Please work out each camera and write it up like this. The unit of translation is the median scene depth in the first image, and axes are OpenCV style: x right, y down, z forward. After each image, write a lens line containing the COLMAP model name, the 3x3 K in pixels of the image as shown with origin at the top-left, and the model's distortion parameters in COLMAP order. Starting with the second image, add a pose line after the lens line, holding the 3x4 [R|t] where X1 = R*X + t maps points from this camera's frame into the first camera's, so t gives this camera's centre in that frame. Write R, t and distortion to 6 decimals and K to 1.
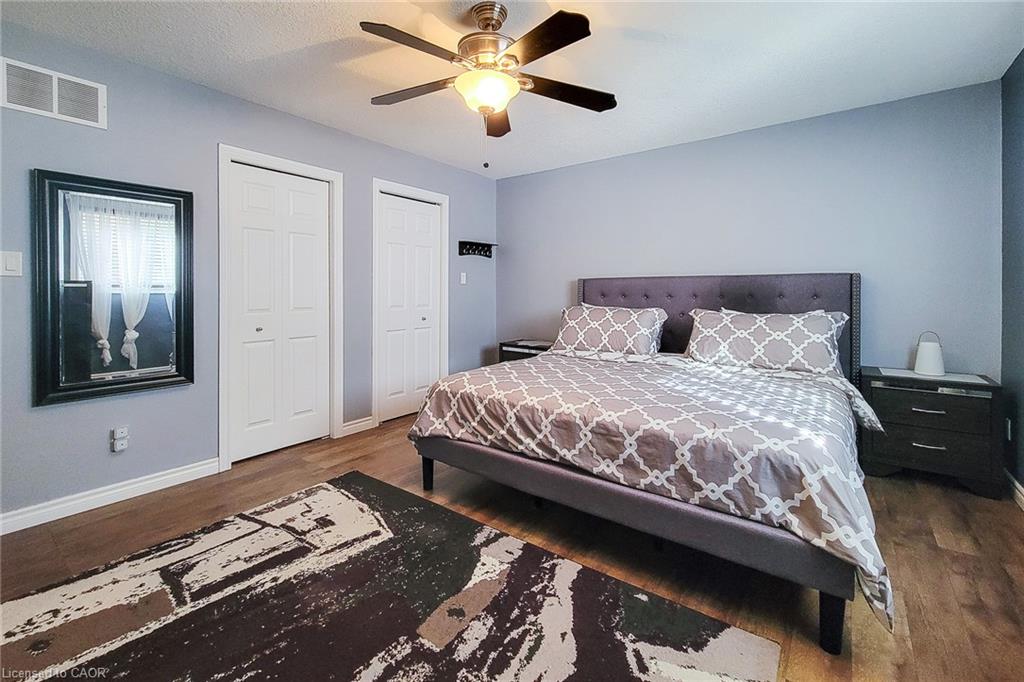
lens RADIAL K [[446.9, 0, 508.6], [0, 446.9, 291.2], [0, 0, 1]] dist [0.000471, 0.000054]
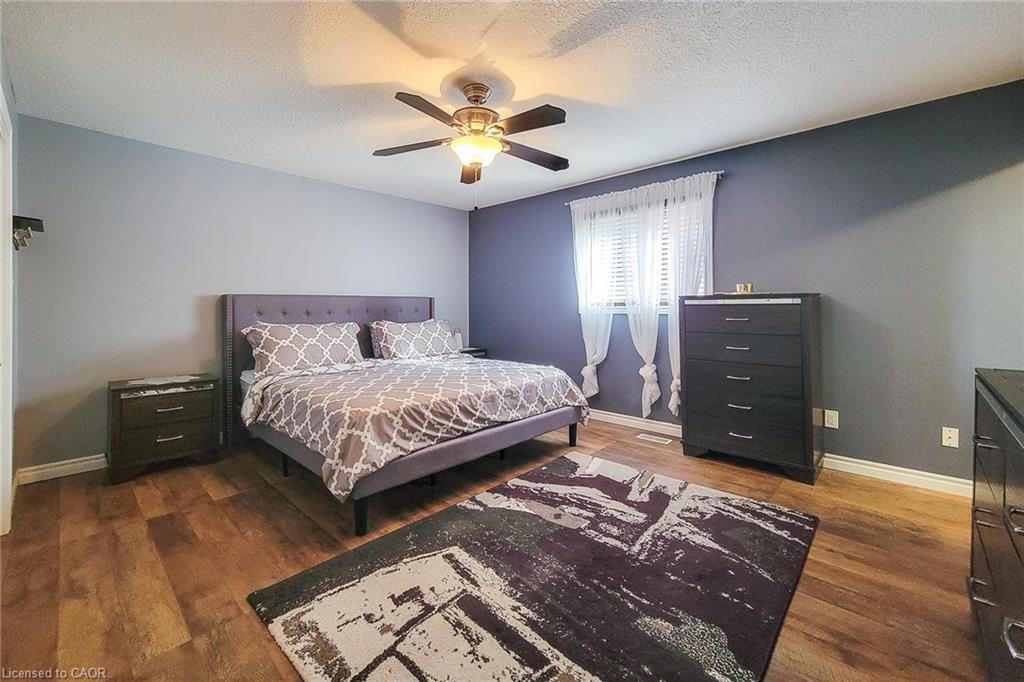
lens RADIAL K [[421.9, 0, 505.3], [0, 421.9, 300.0], [0, 0, 1]] dist [-0.000146, -0.000402]
pose [[0.101992, 0.015430, 0.994666, -1.252719], [0.002348, 0.999873, -0.015751, -0.003587], [-0.994782, 0.003942, 0.101942, 0.808092]]
